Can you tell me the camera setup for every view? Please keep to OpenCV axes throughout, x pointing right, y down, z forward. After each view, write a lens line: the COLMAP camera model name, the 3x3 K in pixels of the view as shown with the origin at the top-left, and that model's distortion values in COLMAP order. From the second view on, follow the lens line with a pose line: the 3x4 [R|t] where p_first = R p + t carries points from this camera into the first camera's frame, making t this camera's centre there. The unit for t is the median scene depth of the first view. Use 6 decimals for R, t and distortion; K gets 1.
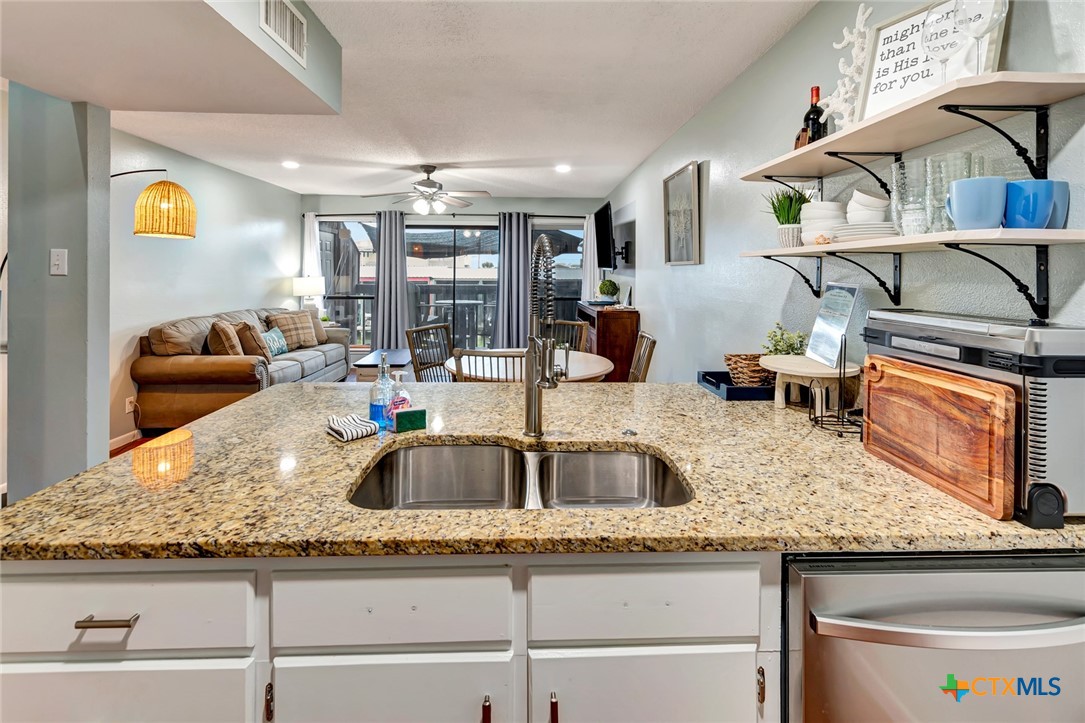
lens RADIAL K [[504.1, 0, 538.3], [0, 504.1, 269.9], [0, 0, 1]] dist [0.004690, -0.000913]
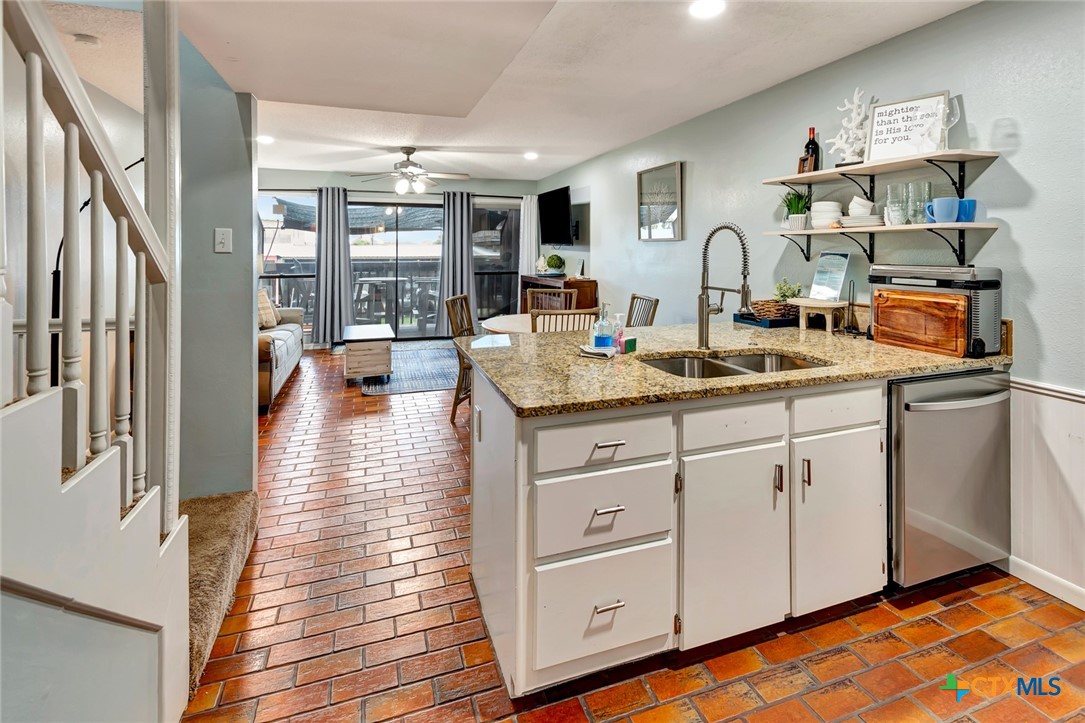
lens RADIAL K [[512.0, 0, 548.4], [0, 512.0, 251.1], [0, 0, 1]] dist [0.010686, -0.000091]
pose [[0.953881, -0.010376, 0.300005, -0.886913], [0.007773, 0.999921, 0.009870, 0.002837], [-0.300083, -0.007083, 0.953887, -0.352433]]
